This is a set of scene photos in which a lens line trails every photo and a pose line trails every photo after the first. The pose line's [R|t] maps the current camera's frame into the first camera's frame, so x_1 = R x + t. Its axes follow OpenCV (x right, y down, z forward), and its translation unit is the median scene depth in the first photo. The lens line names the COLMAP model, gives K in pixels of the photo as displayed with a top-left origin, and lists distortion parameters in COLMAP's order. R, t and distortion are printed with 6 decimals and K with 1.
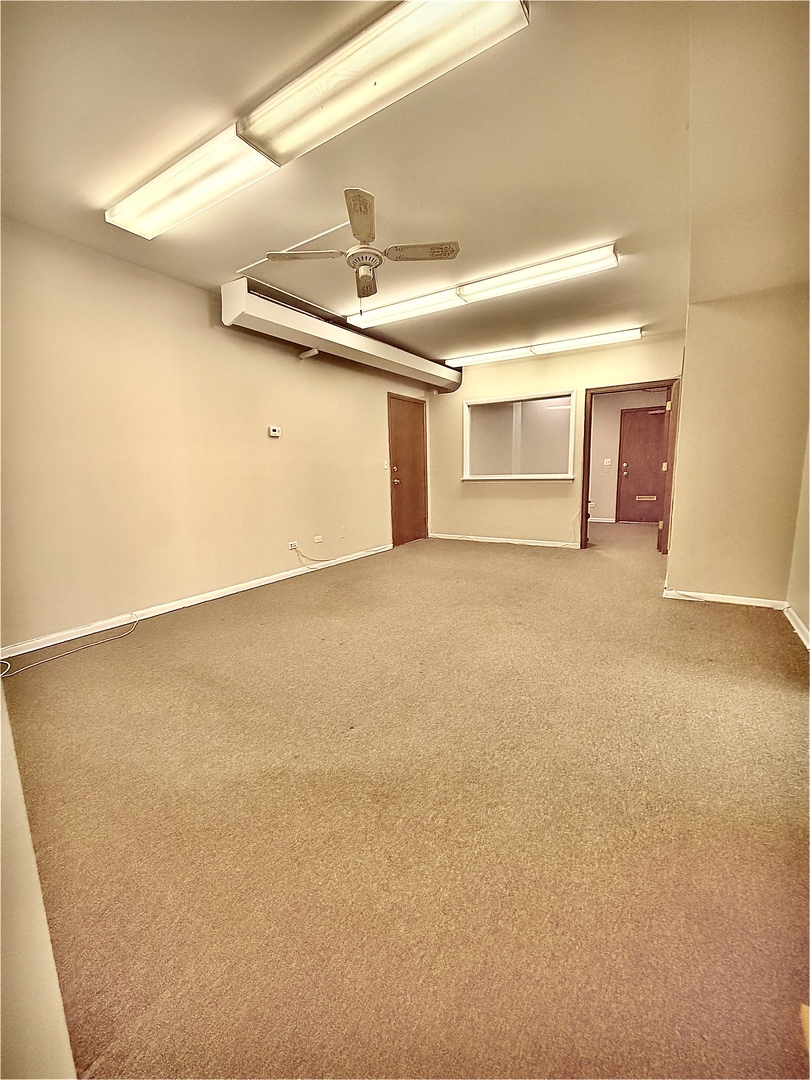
lens RADIAL K [[431.2, 0, 403.7], [0, 431.2, 538.8], [0, 0, 1]] dist [-0.000157, 0.000368]
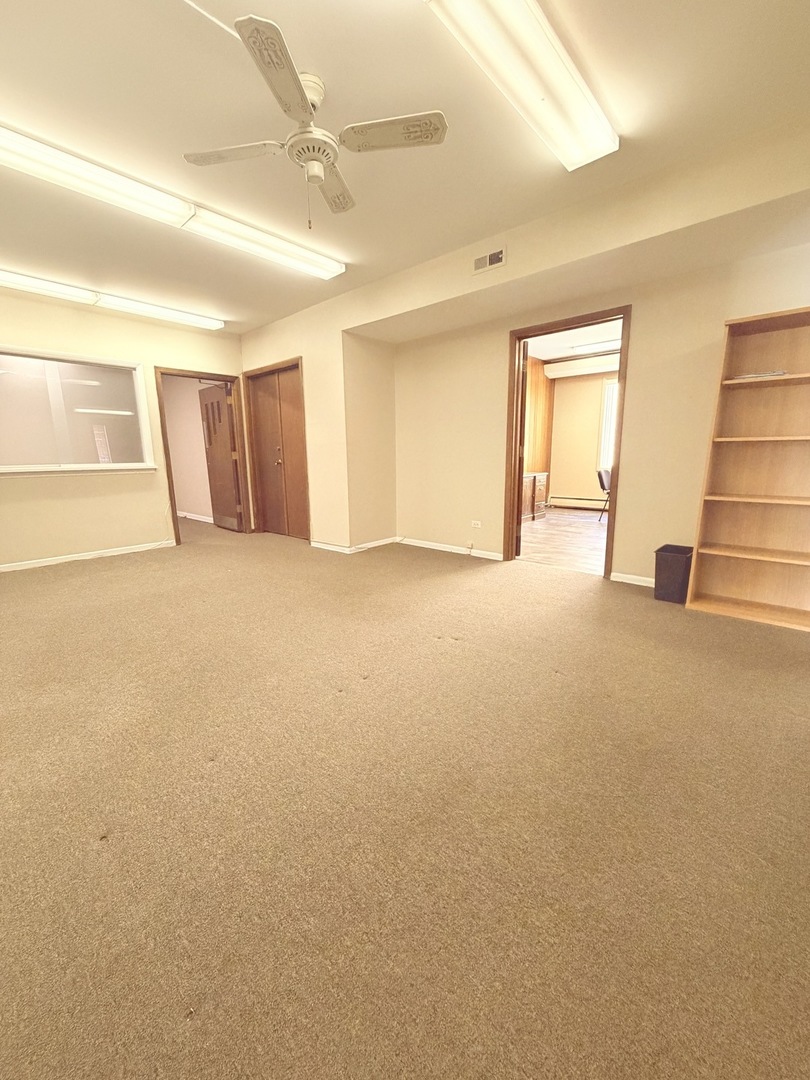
lens RADIAL K [[431.2, 0, 403.7], [0, 431.2, 538.8], [0, 0, 1]] dist [-0.000157, 0.000368]
pose [[0.174054, -0.169851, 0.969977, -0.429062], [0.164385, 0.976202, 0.141444, -0.045408], [-0.970919, 0.134831, 0.197833, 0.398499]]
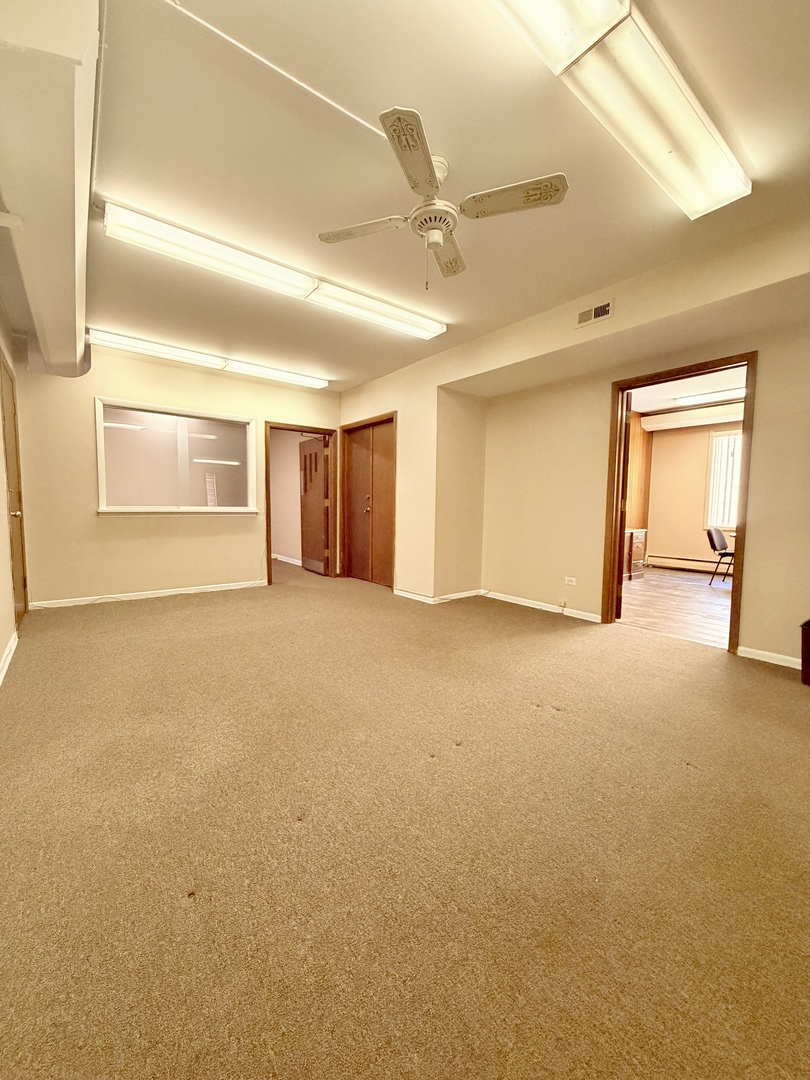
lens RADIAL K [[431.2, 0, 403.7], [0, 431.2, 538.8], [0, 0, 1]] dist [-0.000157, 0.000368]
pose [[0.344348, -0.046192, 0.937705, -0.419432], [0.128258, 0.991739, 0.001755, -0.047460], [-0.930040, 0.119664, 0.347428, 0.424418]]
